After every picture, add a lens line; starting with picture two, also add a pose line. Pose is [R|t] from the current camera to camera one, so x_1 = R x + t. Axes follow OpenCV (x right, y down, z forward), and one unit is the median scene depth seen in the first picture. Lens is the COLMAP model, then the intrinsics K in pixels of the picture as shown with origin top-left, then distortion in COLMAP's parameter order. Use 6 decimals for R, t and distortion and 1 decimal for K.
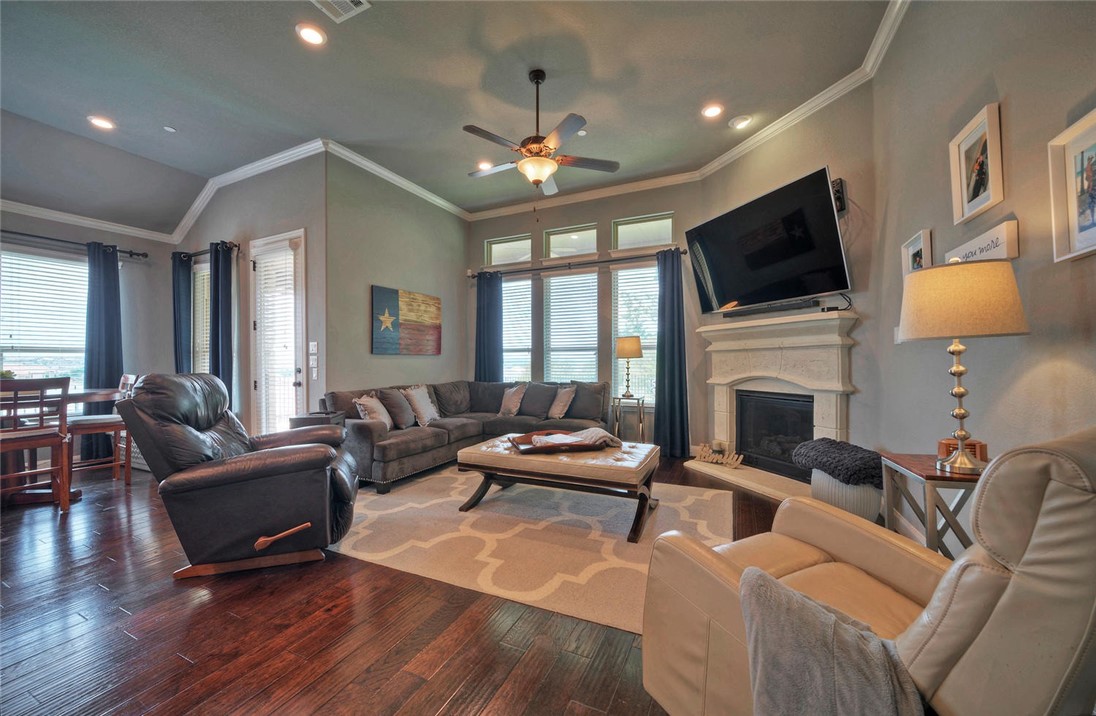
lens RADIAL K [[417.7, 0, 546.3], [0, 417.7, 358.7], [0, 0, 1]] dist [-0.002649, -0.000150]
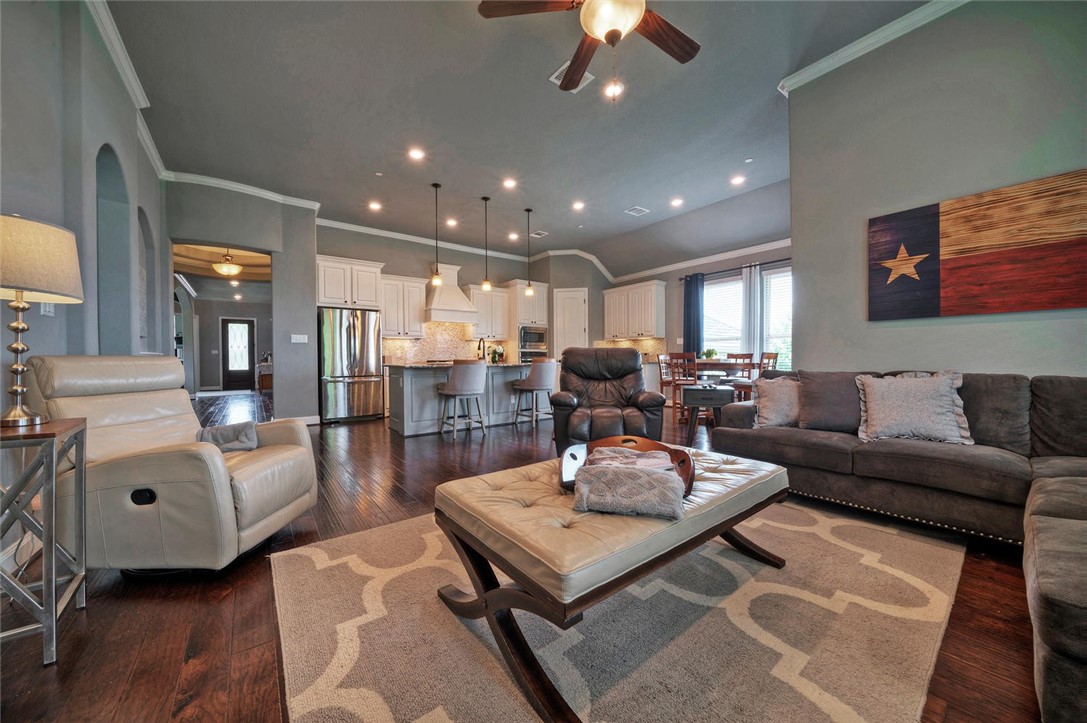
lens RADIAL K [[380.2, 0, 535.2], [0, 380.2, 359.2], [0, 0, 1]] dist [-0.012824, -0.000034]
pose [[-0.469734, 0.015815, -0.882667, 0.365673], [0.015863, 0.999829, 0.009472, 0.034781], [0.882666, -0.009553, -0.469904, 0.782662]]
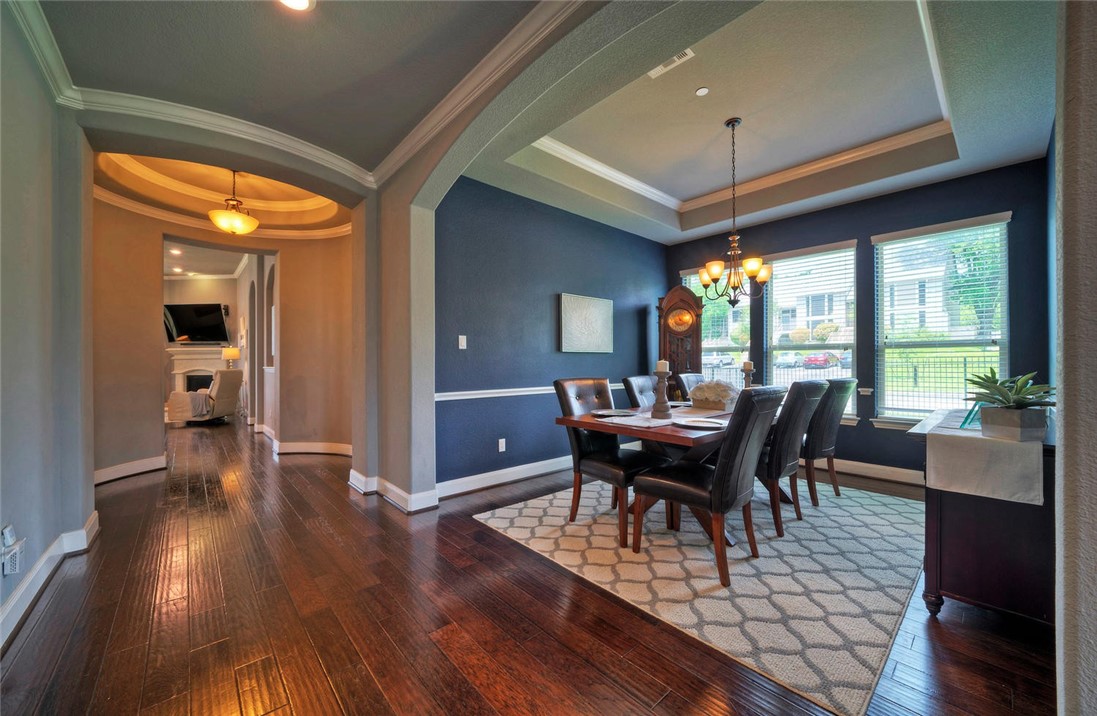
lens RADIAL K [[418.1, 0, 544.7], [0, 418.1, 359.8], [0, 0, 1]] dist [-0.002649, -0.000150]
pose [[0.414596, 0.008140, 0.909969, -0.794330], [0.002869, 0.999943, -0.010252, 0.013496], [-0.910001, 0.006861, 0.414549, -1.692773]]
